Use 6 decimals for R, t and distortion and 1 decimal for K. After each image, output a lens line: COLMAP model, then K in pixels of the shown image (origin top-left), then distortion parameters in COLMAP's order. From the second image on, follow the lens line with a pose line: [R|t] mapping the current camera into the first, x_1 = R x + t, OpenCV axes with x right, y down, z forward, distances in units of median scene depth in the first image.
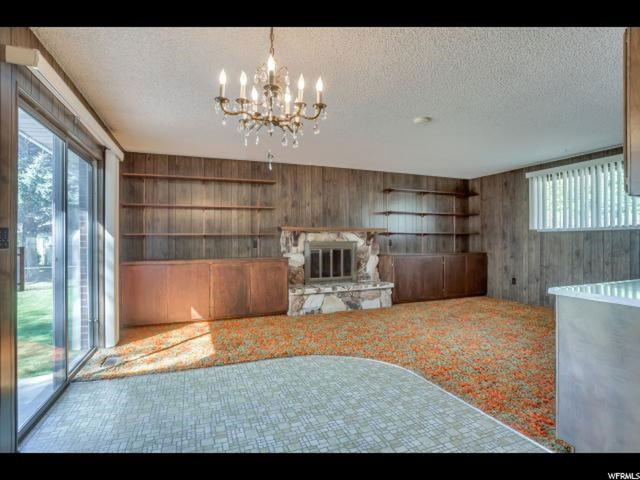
lens RADIAL K [[323.4, 0, 315.8], [0, 323.4, 239.7], [0, 0, 1]] dist [-0.075904, 0.027629]
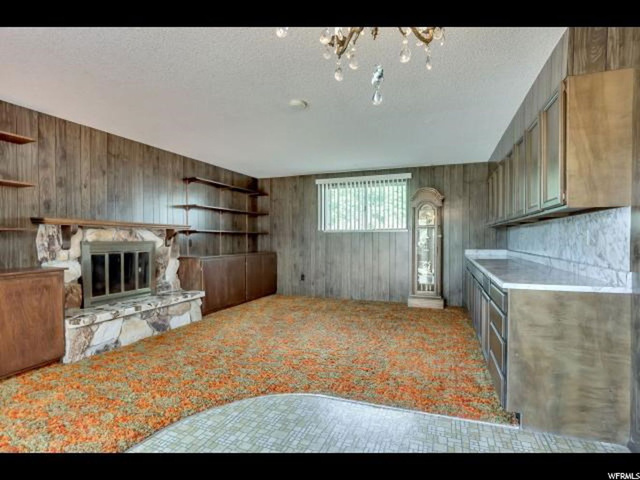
lens RADIAL K [[323.4, 0, 315.8], [0, 323.4, 239.7], [0, 0, 1]] dist [-0.075904, 0.027629]
pose [[0.680440, 0.000084, 0.732804, -0.172362], [-0.001923, 0.999997, 0.001672, -0.000684], [-0.732802, -0.002547, 0.680438, 0.225738]]
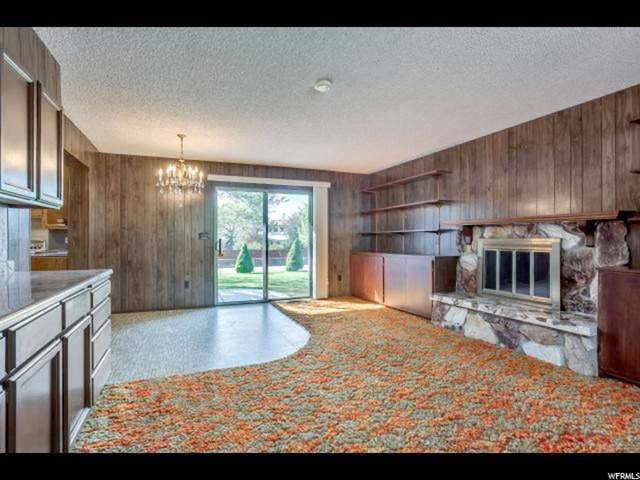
lens RADIAL K [[323.4, 0, 315.8], [0, 323.4, 239.7], [0, 0, 1]] dist [-0.075904, 0.027629]
pose [[0.020542, 0.008280, -0.999755, 0.690743], [-0.002145, 0.999964, 0.008238, 0.003230], [0.999787, 0.001975, 0.020559, 0.595860]]
